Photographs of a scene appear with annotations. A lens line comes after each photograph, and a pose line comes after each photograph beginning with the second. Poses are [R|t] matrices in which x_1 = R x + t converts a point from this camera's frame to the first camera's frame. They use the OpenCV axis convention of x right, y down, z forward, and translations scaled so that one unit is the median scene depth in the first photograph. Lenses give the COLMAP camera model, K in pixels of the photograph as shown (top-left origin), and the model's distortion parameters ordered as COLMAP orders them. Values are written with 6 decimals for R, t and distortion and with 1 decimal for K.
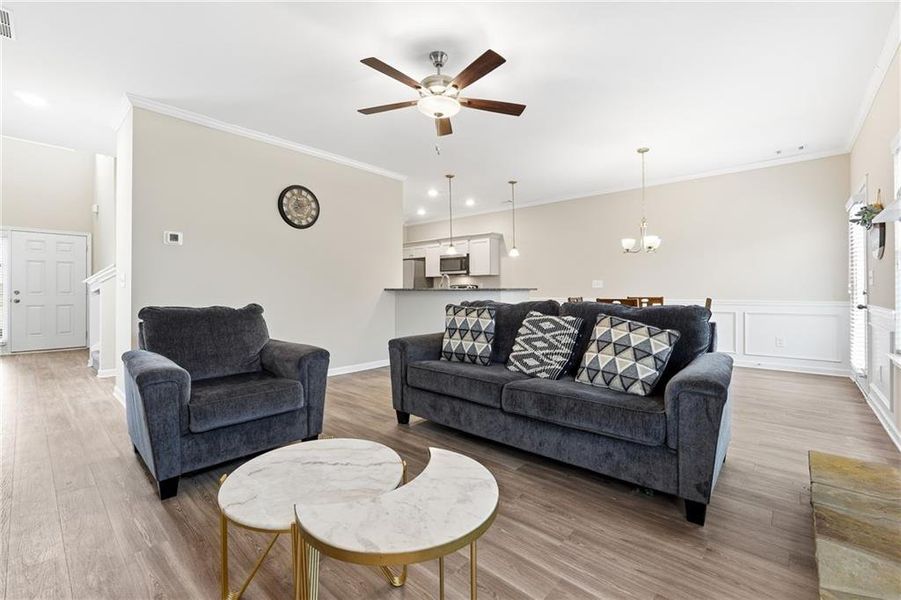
lens RADIAL K [[385.4, 0, 448.2], [0, 385.4, 288.3], [0, 0, 1]] dist [-0.011713, 0.000086]
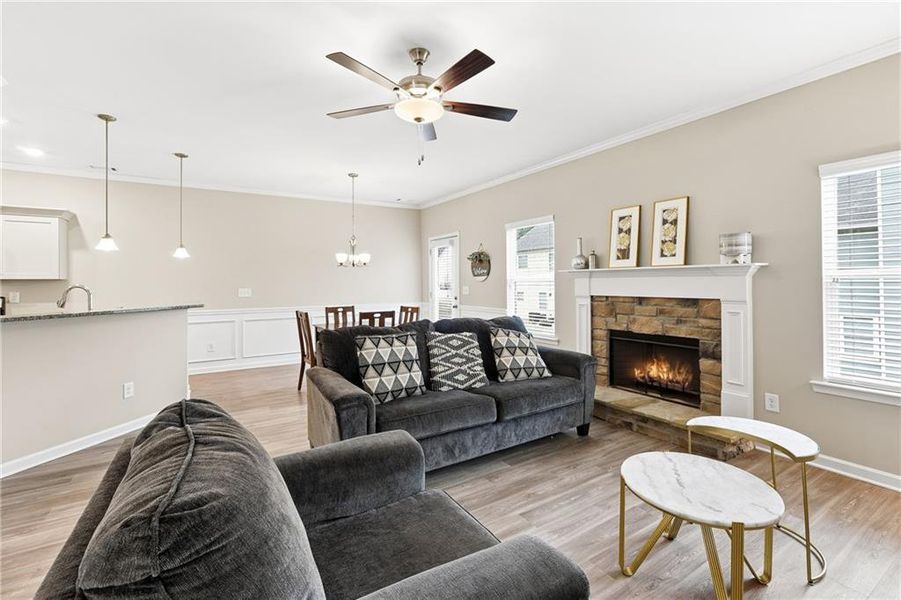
lens RADIAL K [[401.9, 0, 450.4], [0, 401.9, 278.9], [0, 0, 1]] dist [-0.007245, 0.000360]
pose [[0.274655, 0.006216, 0.961523, -0.908744], [0.003898, 0.999964, -0.007578, -0.084994], [-0.961535, 0.005829, 0.274621, 0.705991]]
